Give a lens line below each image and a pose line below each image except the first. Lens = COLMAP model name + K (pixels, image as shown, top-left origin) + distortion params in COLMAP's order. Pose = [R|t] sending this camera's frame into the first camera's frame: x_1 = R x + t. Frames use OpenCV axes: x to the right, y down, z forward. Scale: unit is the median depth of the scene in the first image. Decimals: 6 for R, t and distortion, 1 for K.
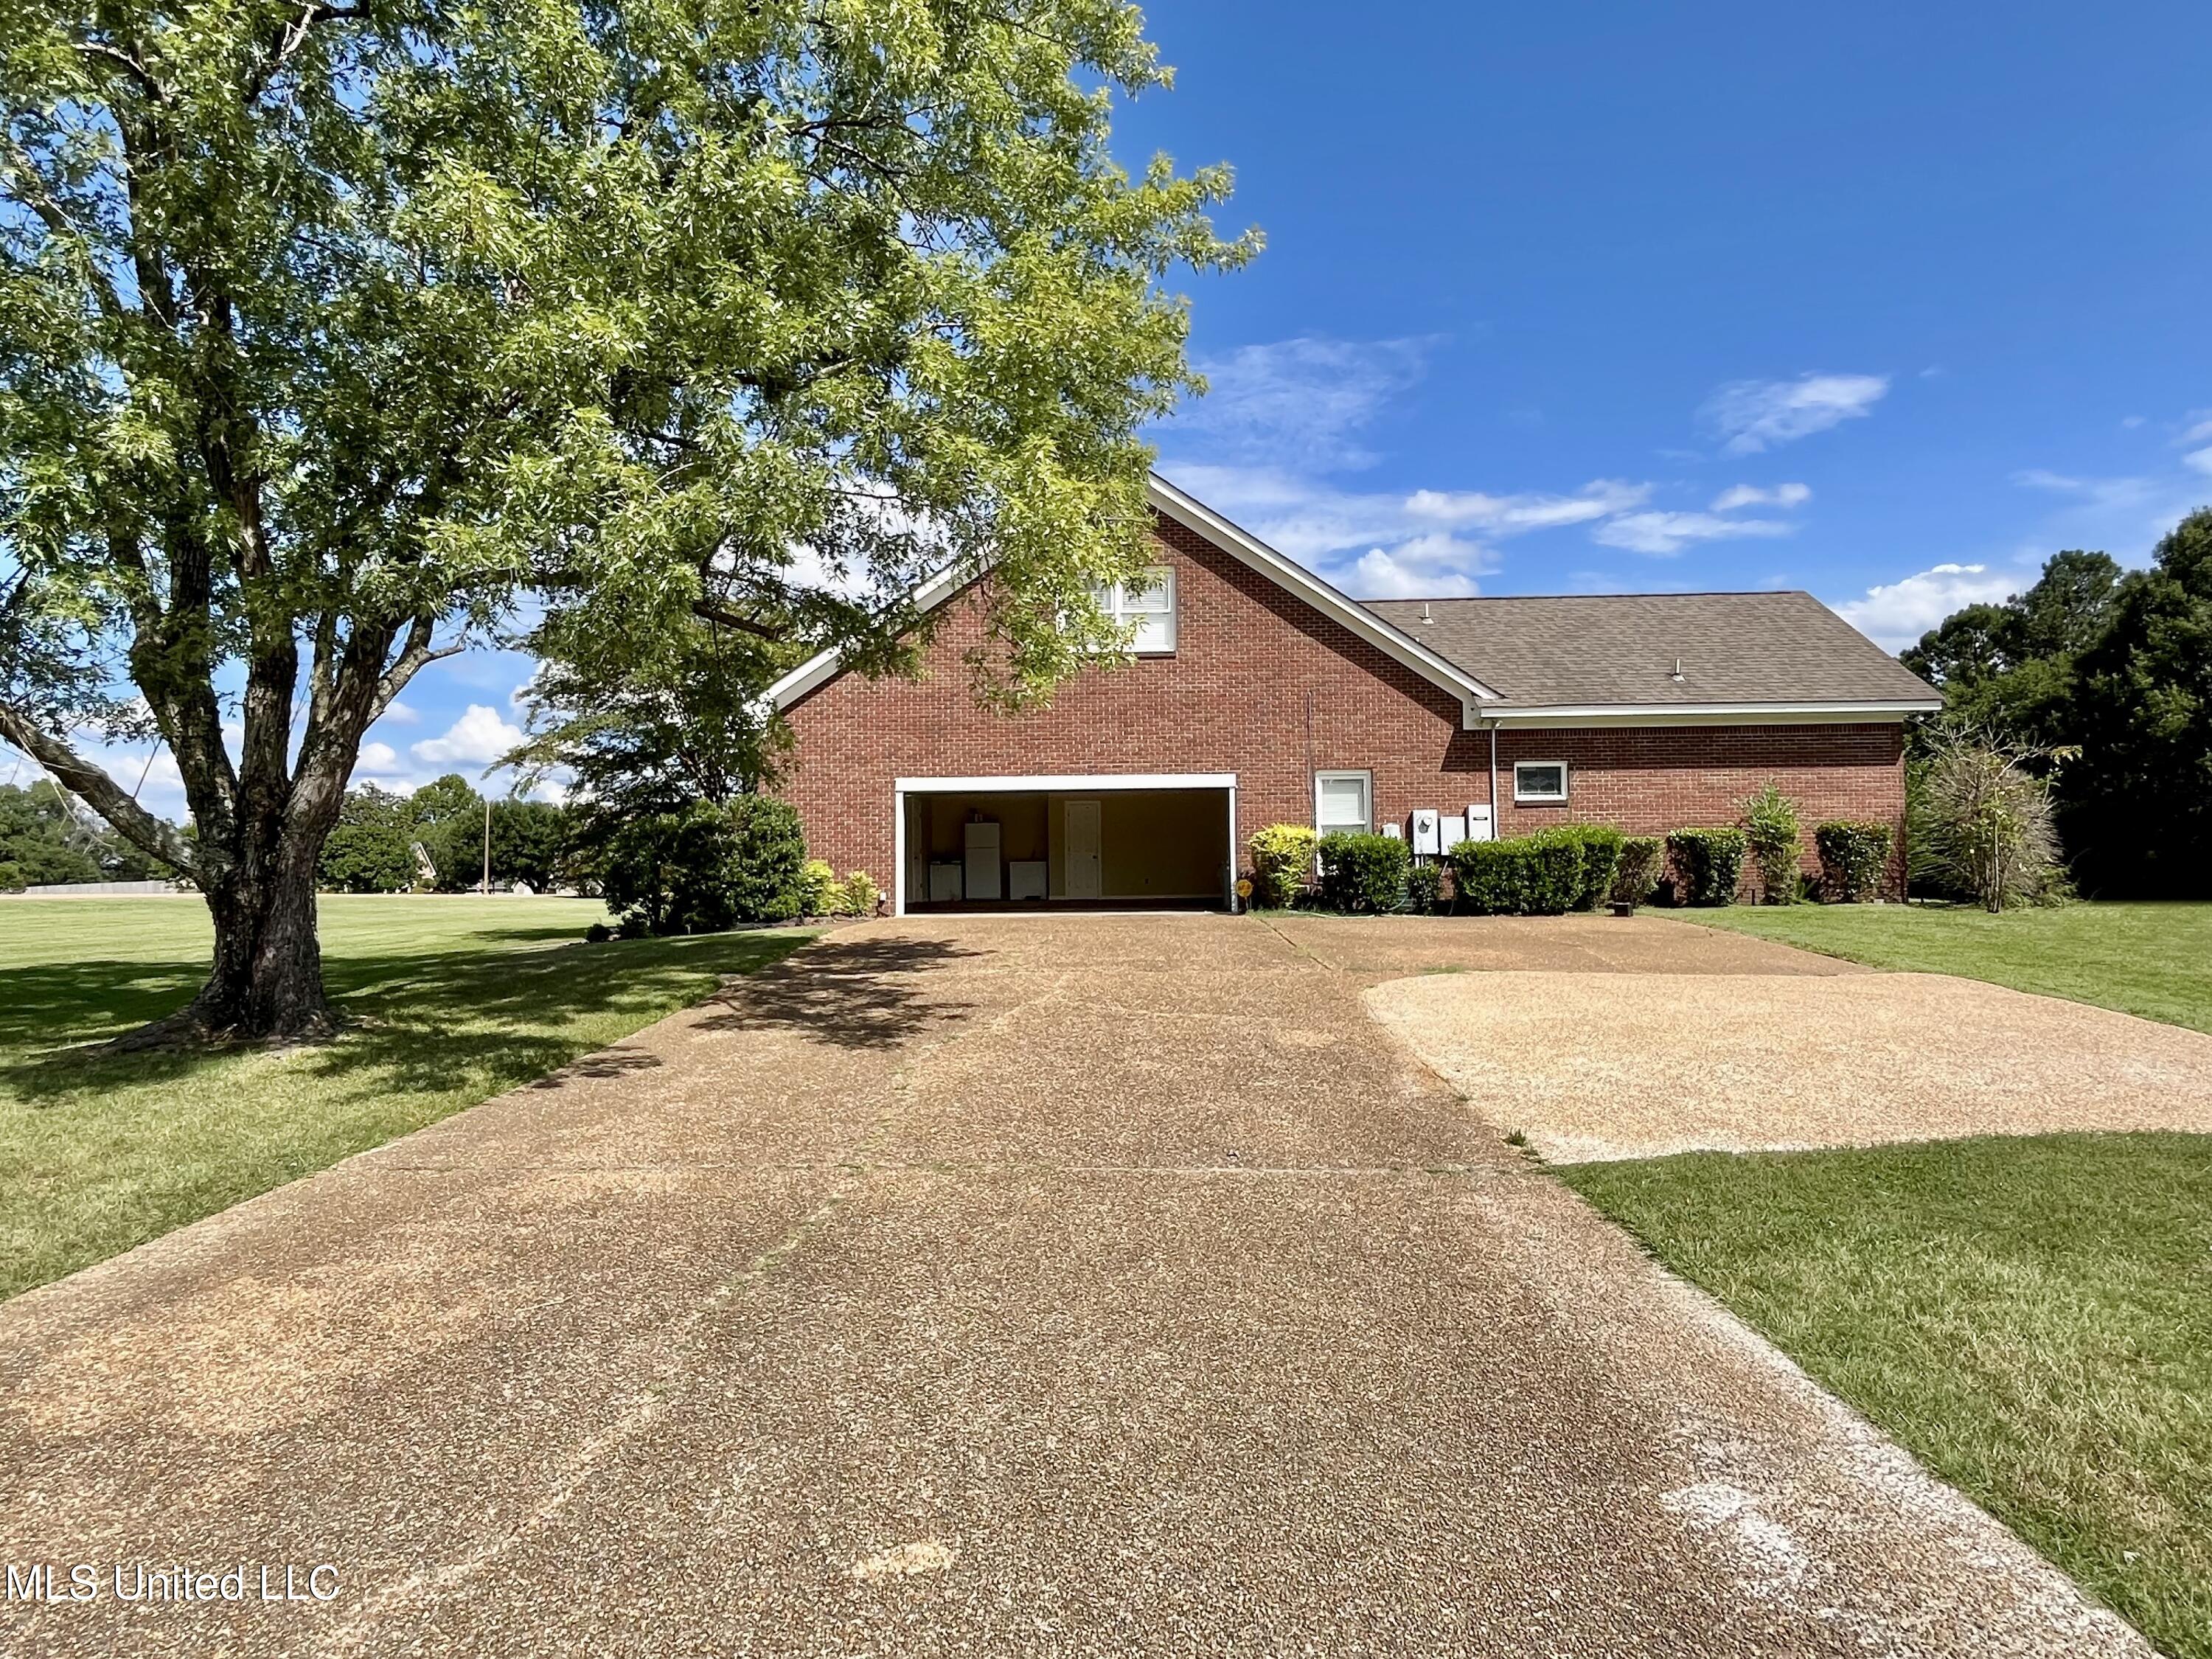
lens RADIAL K [[1211.2, 0, 1106.0], [0, 1211.2, 829.5], [0, 0, 1]] dist [0.000446, -0.000048]
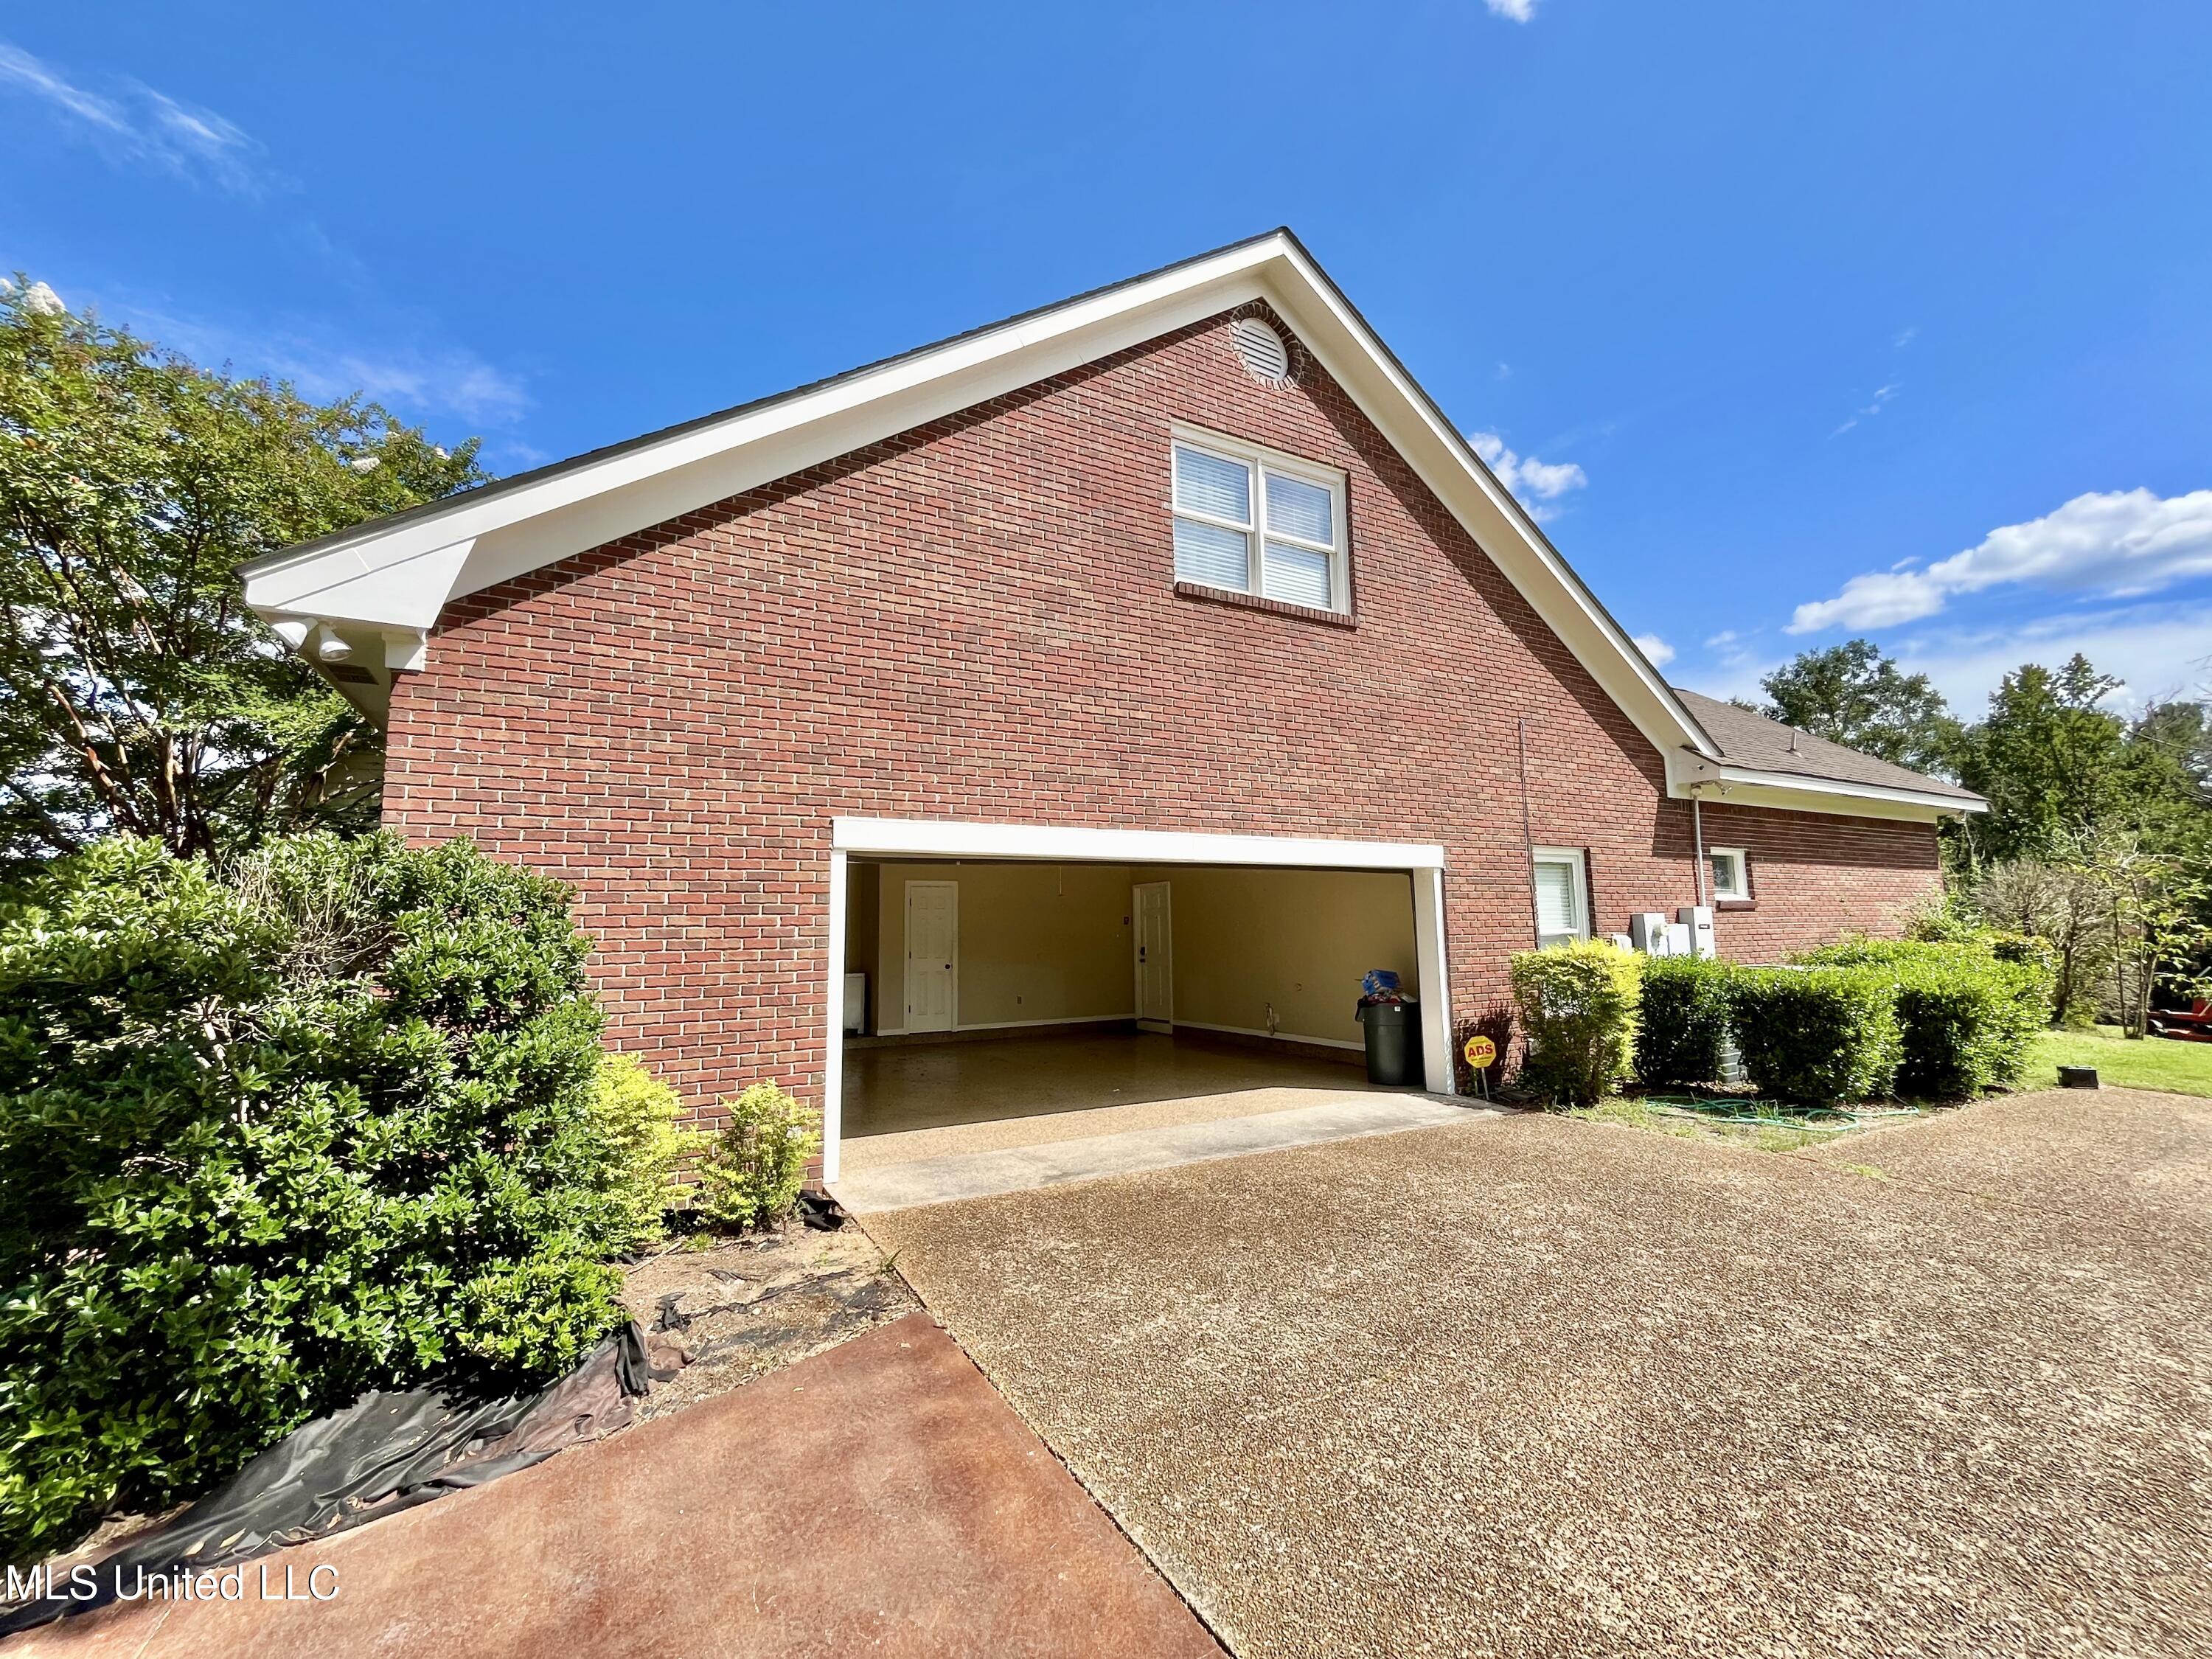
lens RADIAL K [[898.3, 0, 1106.0], [0, 898.3, 829.5], [0, 0, 1]] dist [-0.000968, -0.000108]
pose [[0.875835, 0.054849, 0.479484, -0.234694], [-0.015175, 0.996159, -0.086235, -0.014550], [-0.482372, 0.068252, 0.873304, 0.708507]]
